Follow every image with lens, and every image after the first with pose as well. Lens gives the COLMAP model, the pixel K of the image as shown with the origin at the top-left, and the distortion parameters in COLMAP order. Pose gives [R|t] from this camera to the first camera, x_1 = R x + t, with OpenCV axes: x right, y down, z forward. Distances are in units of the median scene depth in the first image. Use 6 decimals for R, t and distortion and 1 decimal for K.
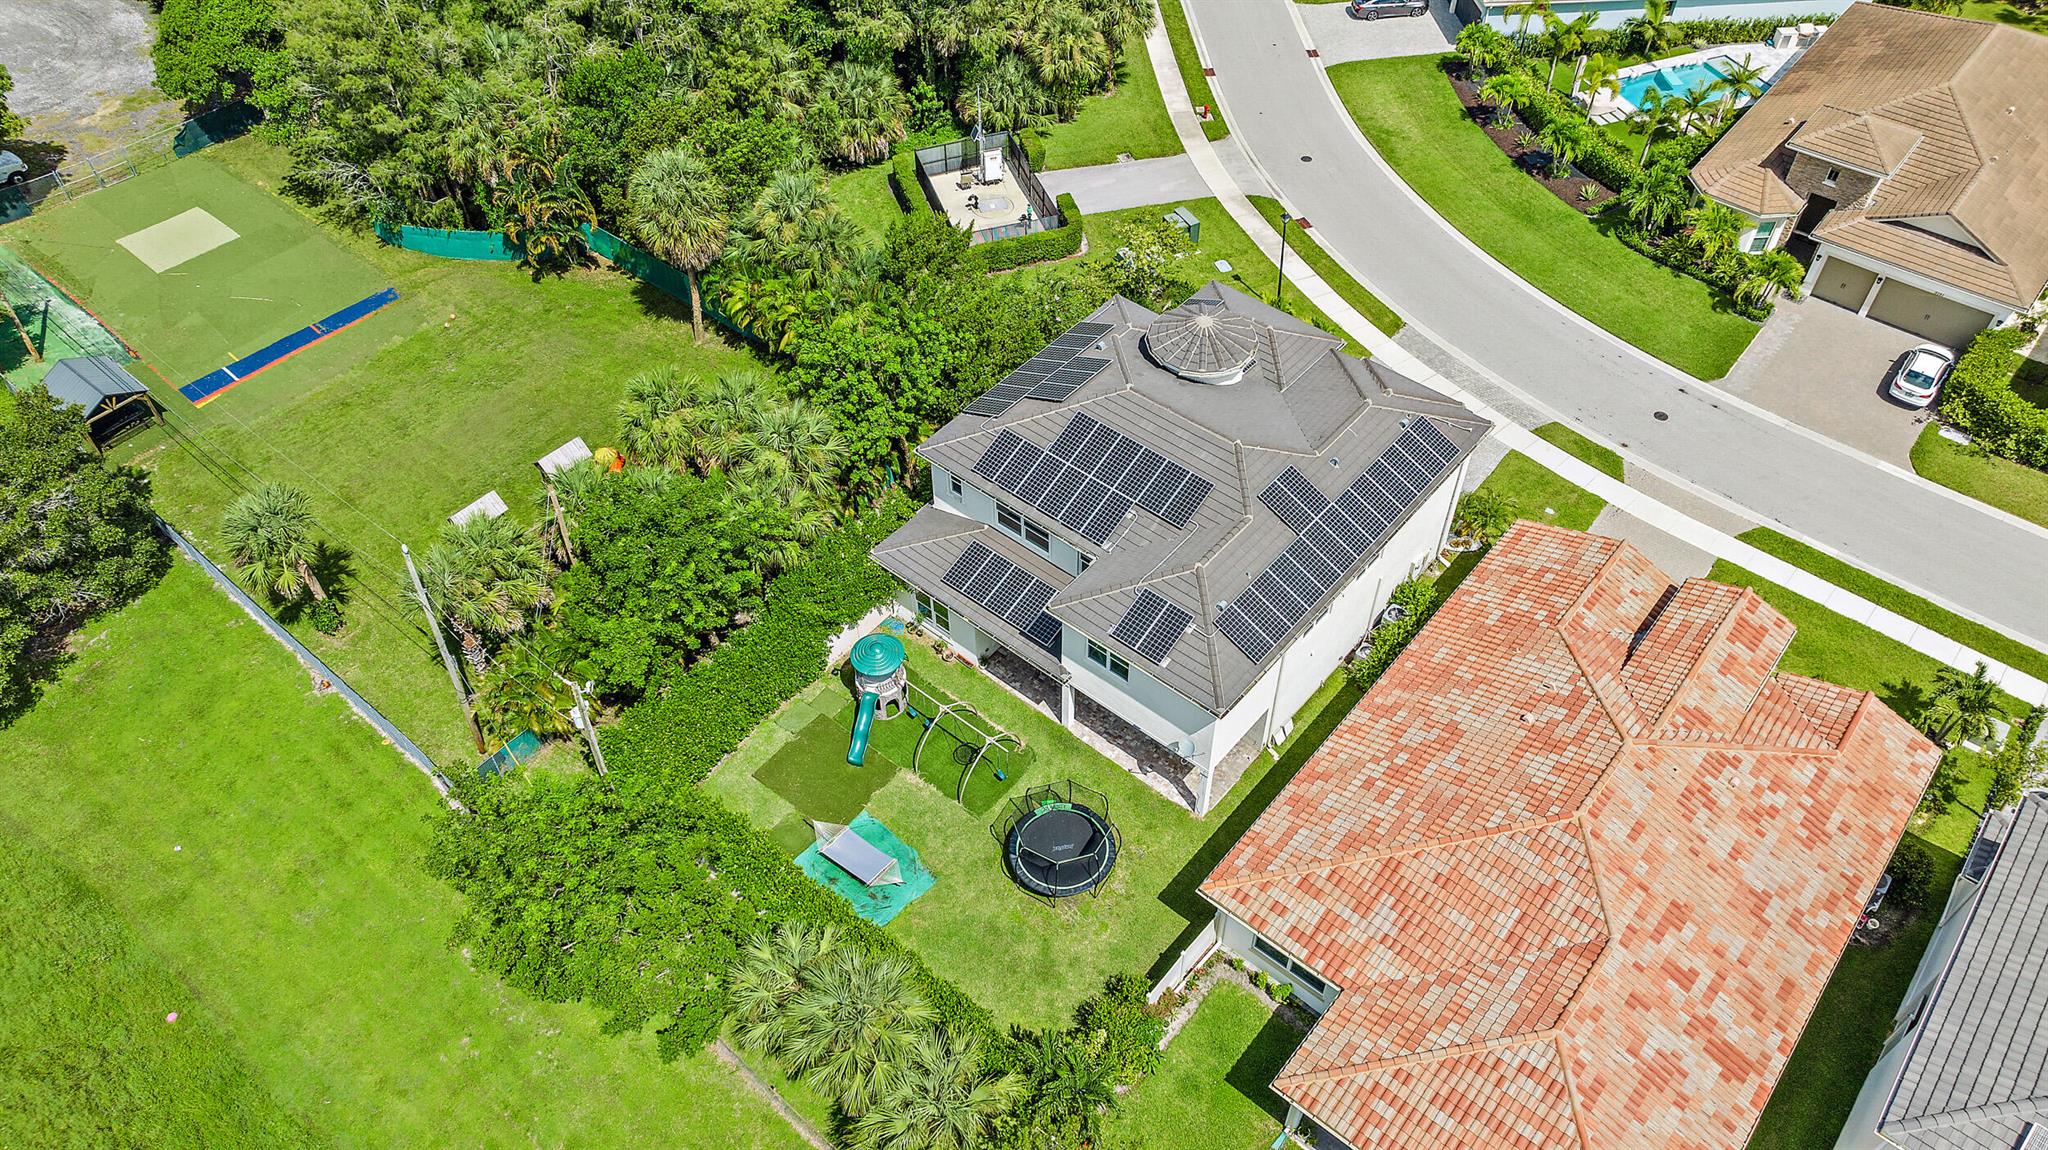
lens RADIAL K [[1436.7, 0, 1024.0], [0, 1436.7, 575.0], [0, 0, 1]] dist [-0.025056, 0.008430]
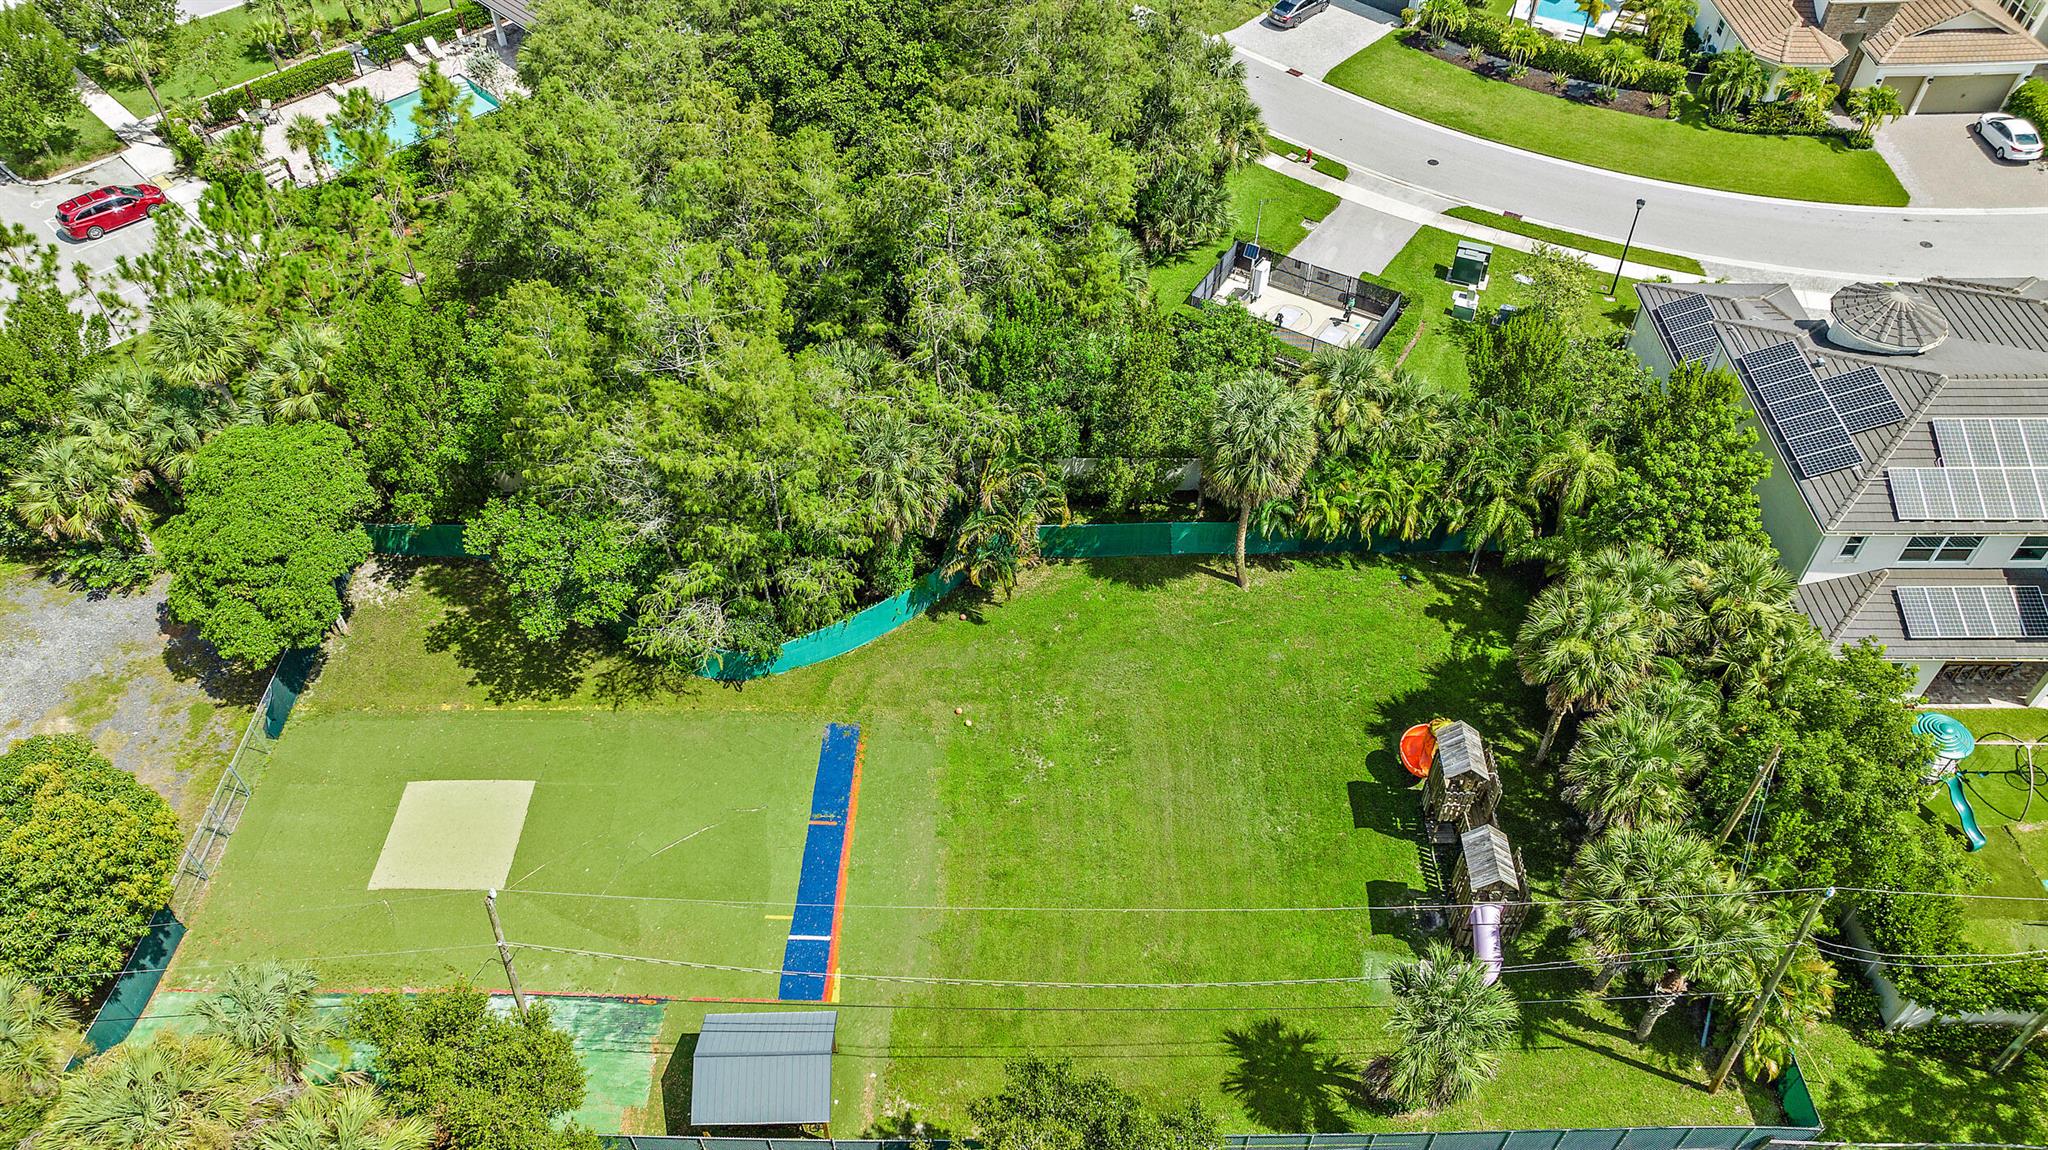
lens RADIAL K [[1471.4, 0, 1024.0], [0, 1471.4, 575.0], [0, 0, 1]] dist [-0.060908, 0.070649]
pose [[0.763406, -0.458600, 0.454859, -0.790657], [0.472293, 0.876706, 0.091249, -0.340730], [-0.440625, 0.145167, 0.885876, 0.339357]]
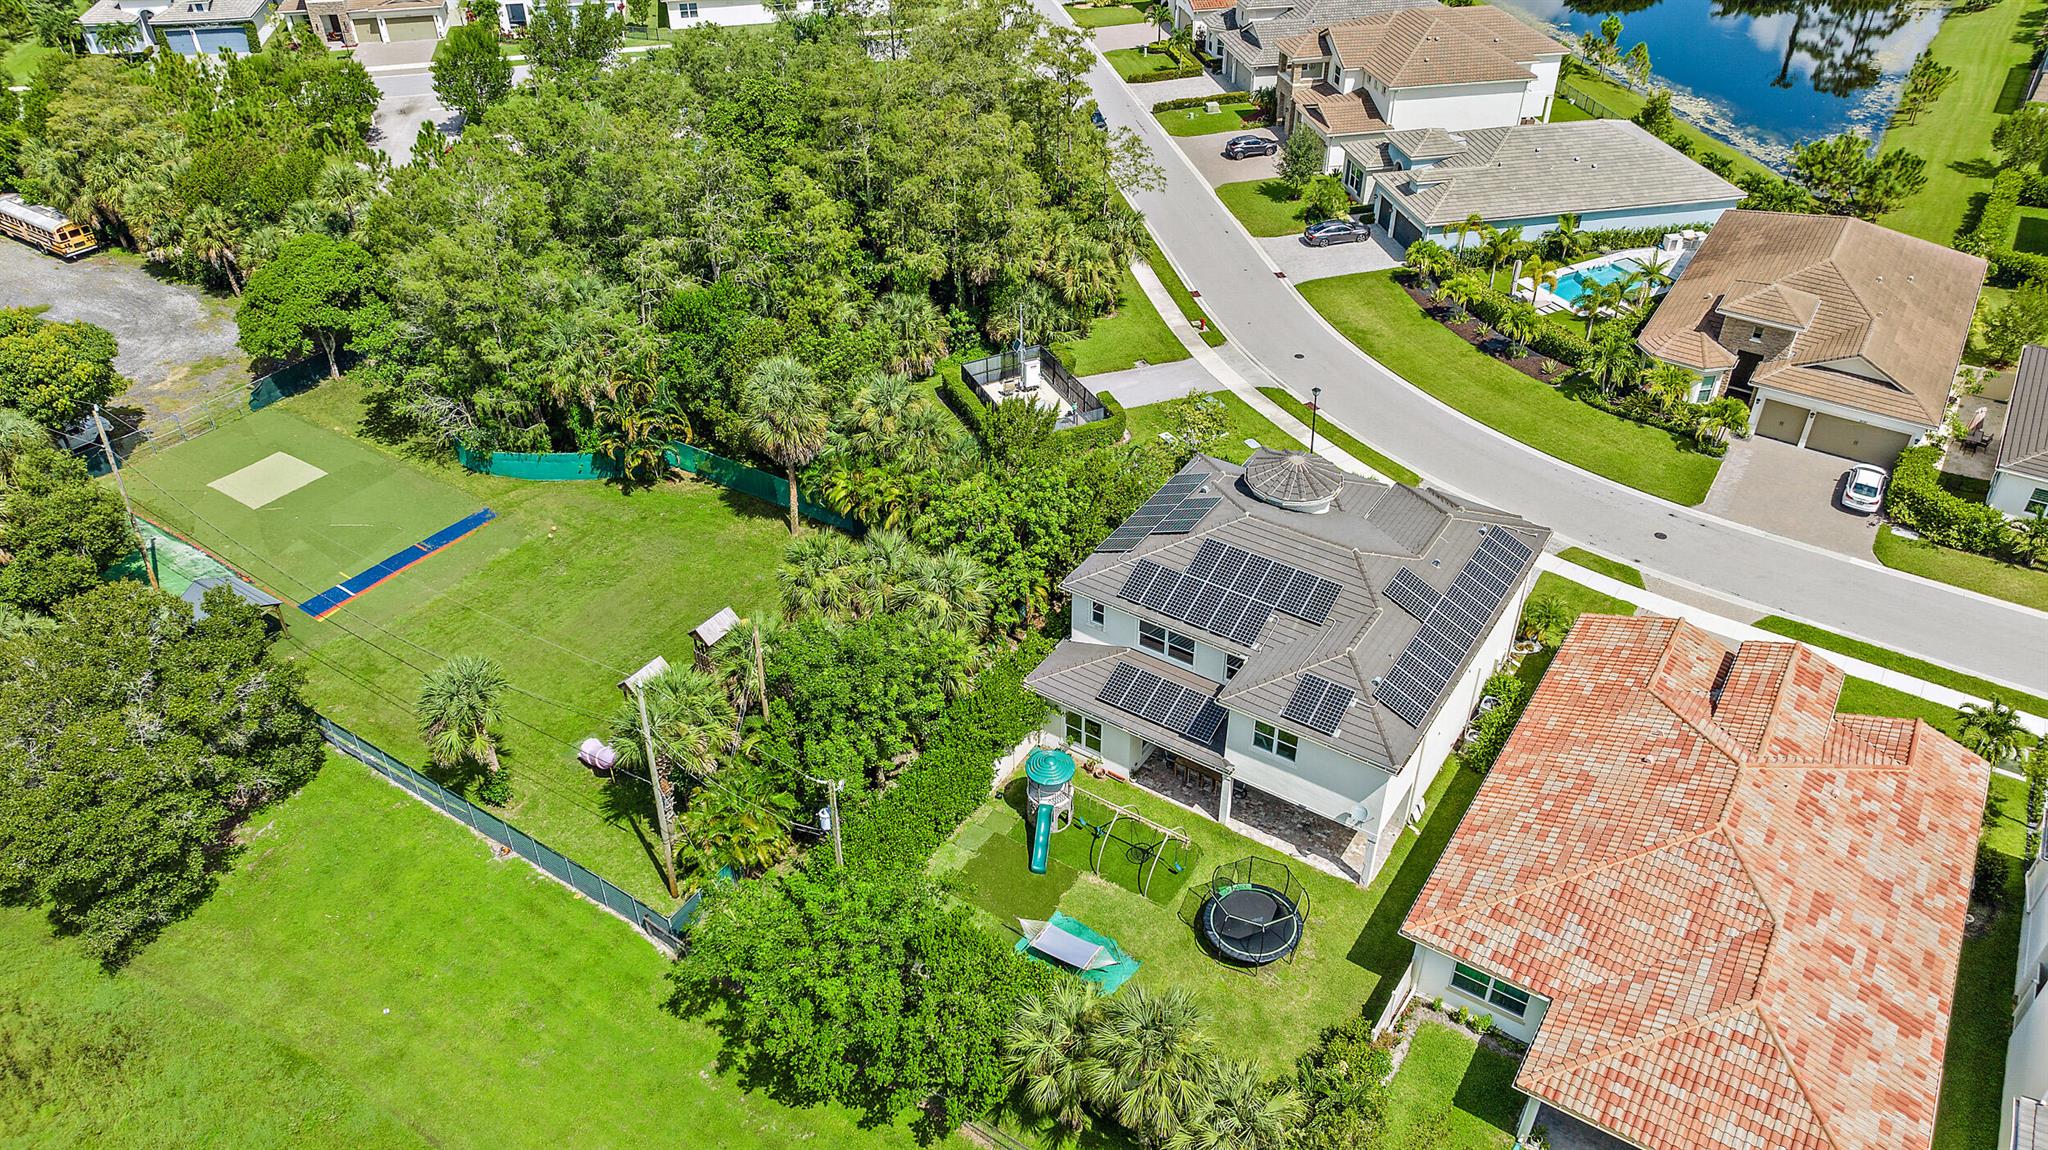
lens RADIAL K [[1436.7, 0, 1024.0], [0, 1436.7, 575.0], [0, 0, 1]] dist [-0.025056, 0.008430]
pose [[0.992904, -0.066647, 0.098492, -0.183173], [0.084538, 0.978058, -0.190407, 0.098579], [-0.083641, 0.197382, 0.976752, -0.073698]]
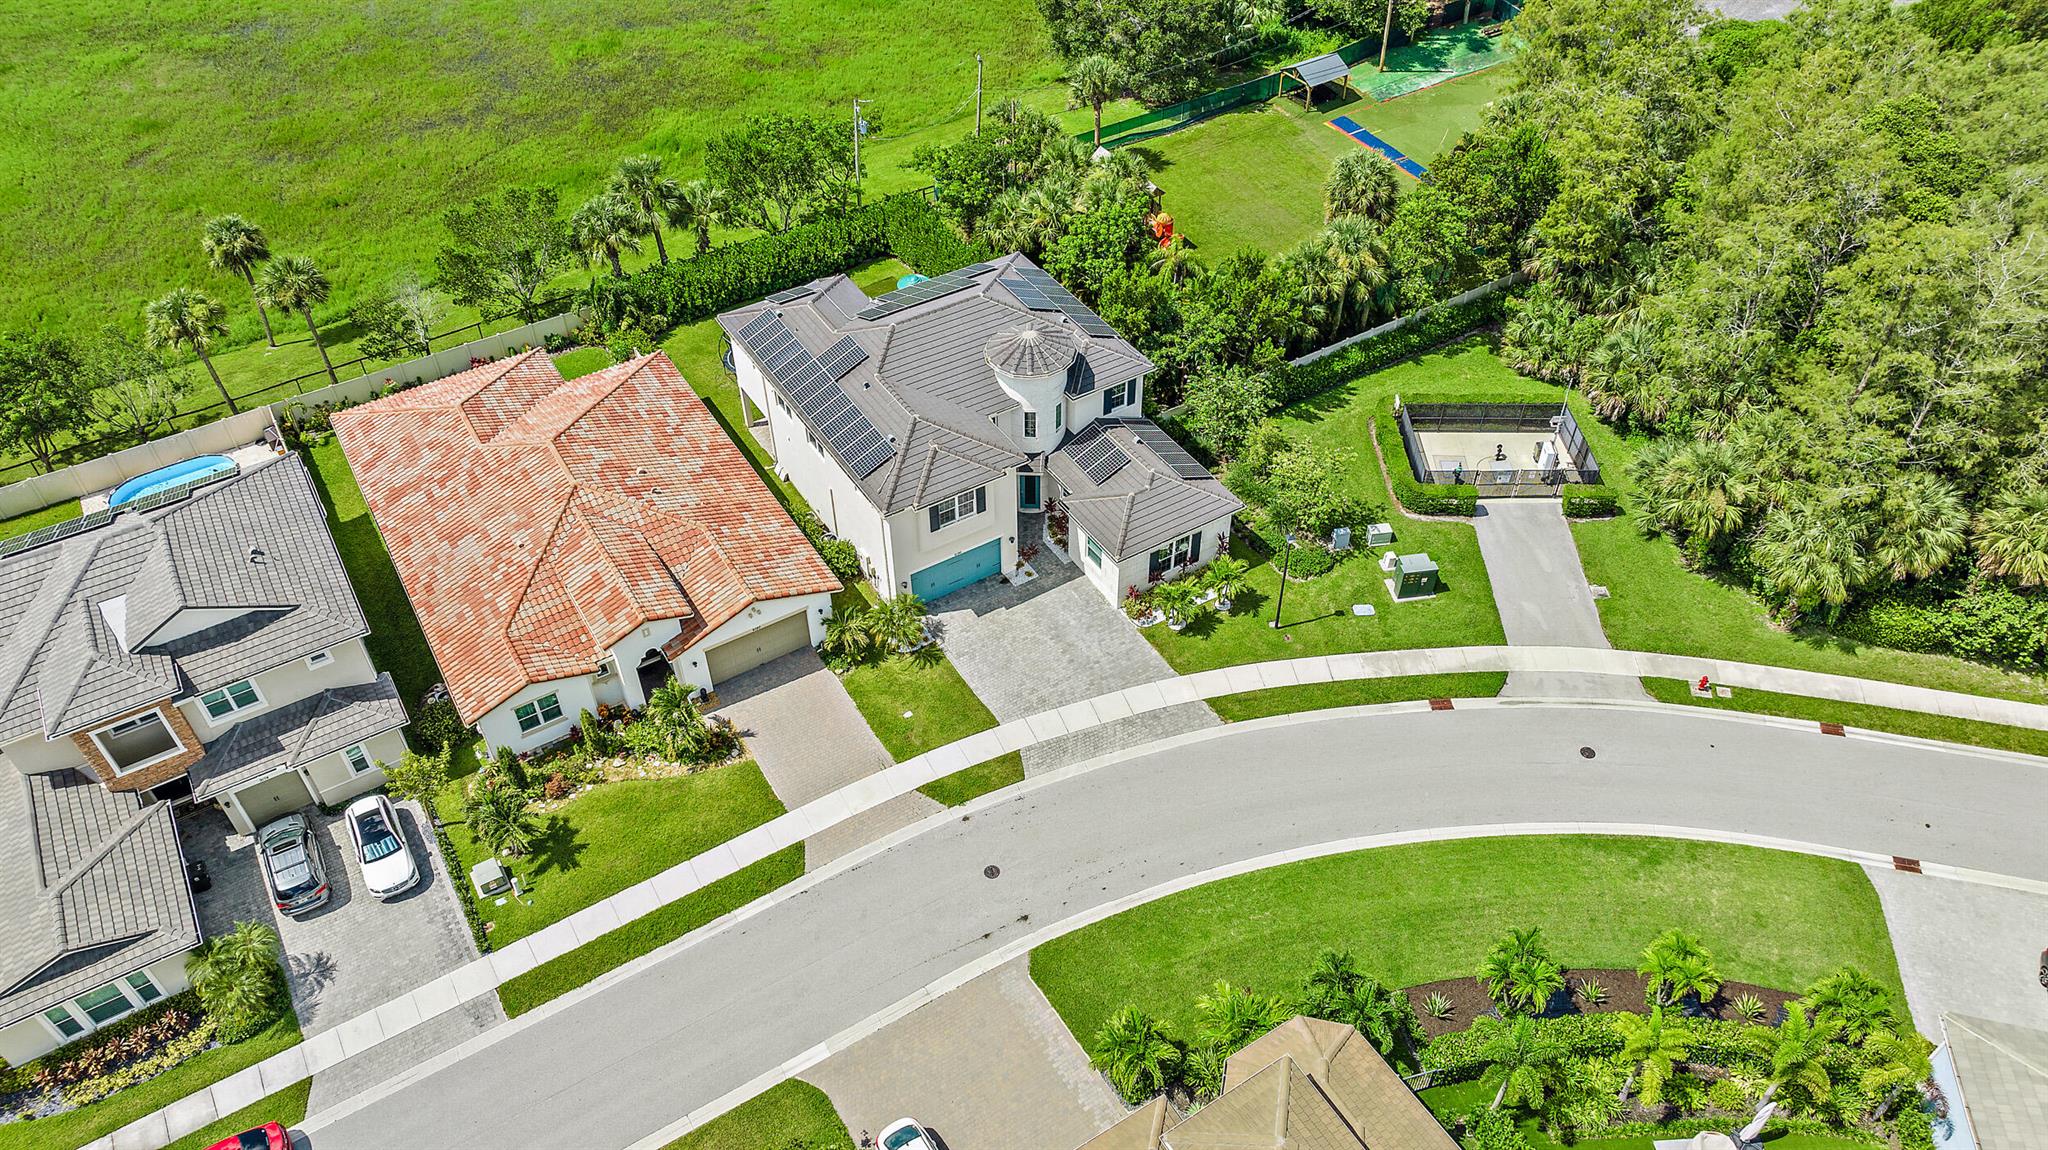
lens RADIAL K [[1436.7, 0, 1024.0], [0, 1436.7, 575.0], [0, 0, 1]] dist [-0.025056, 0.008430]
pose [[-0.306038, 0.666254, -0.680034, 0.943181], [-0.691724, 0.335166, 0.639673, -0.765575], [0.654109, 0.666160, 0.358291, 0.609666]]
